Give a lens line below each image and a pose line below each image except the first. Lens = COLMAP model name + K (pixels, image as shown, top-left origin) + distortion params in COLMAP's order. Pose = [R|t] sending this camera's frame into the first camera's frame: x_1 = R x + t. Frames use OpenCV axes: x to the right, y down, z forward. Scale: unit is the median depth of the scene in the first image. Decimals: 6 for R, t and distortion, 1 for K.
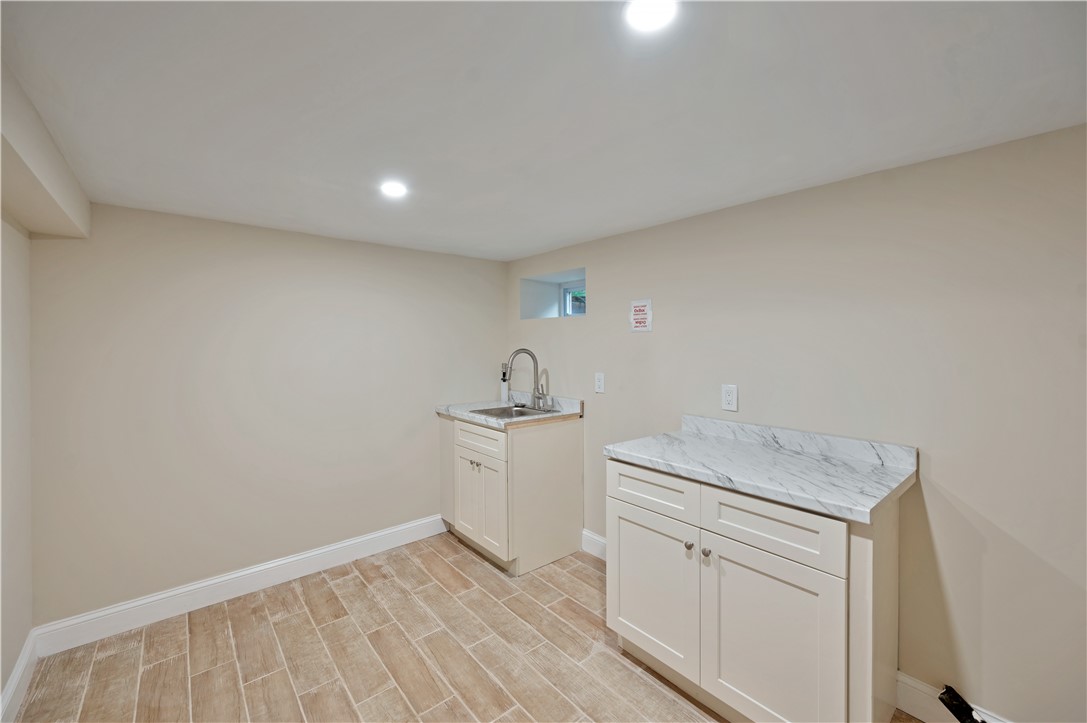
lens RADIAL K [[432.4, 0, 543.0], [0, 432.4, 352.4], [0, 0, 1]] dist [-0.000739, -0.000172]
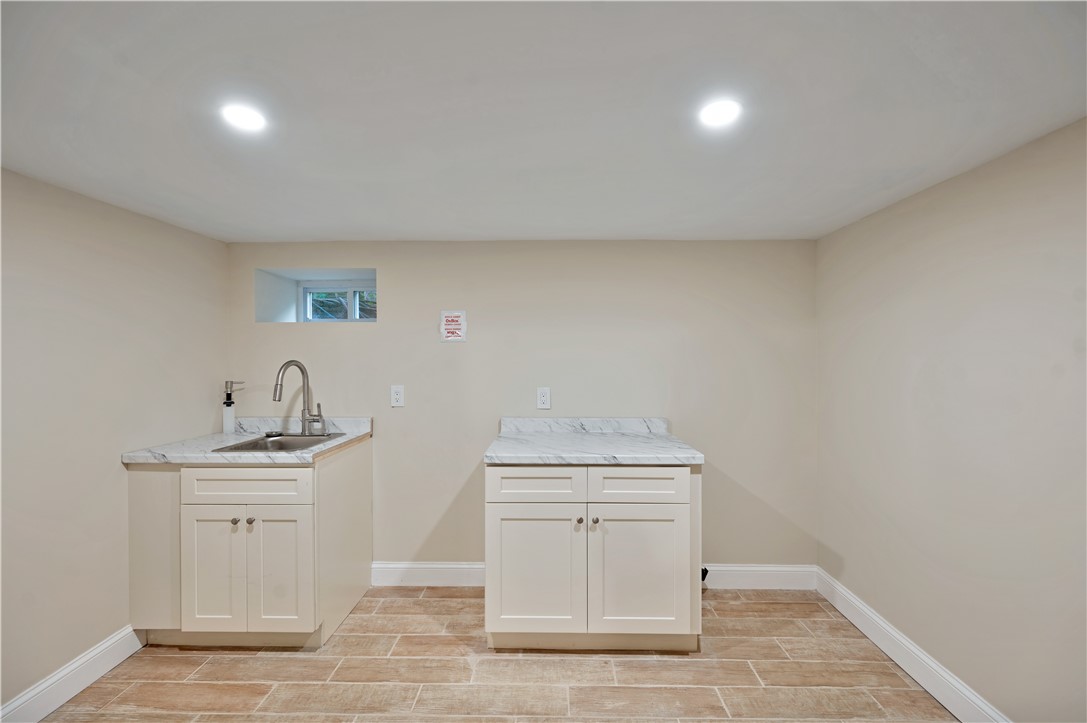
lens RADIAL K [[432.4, 0, 542.8], [0, 432.4, 360.4], [0, 0, 1]] dist [-0.000739, -0.000172]
pose [[0.669819, -0.011196, 0.742440, -0.385412], [0.017939, 0.999838, -0.001106, 0.000887], [-0.742307, 0.014059, 0.669912, 0.163835]]
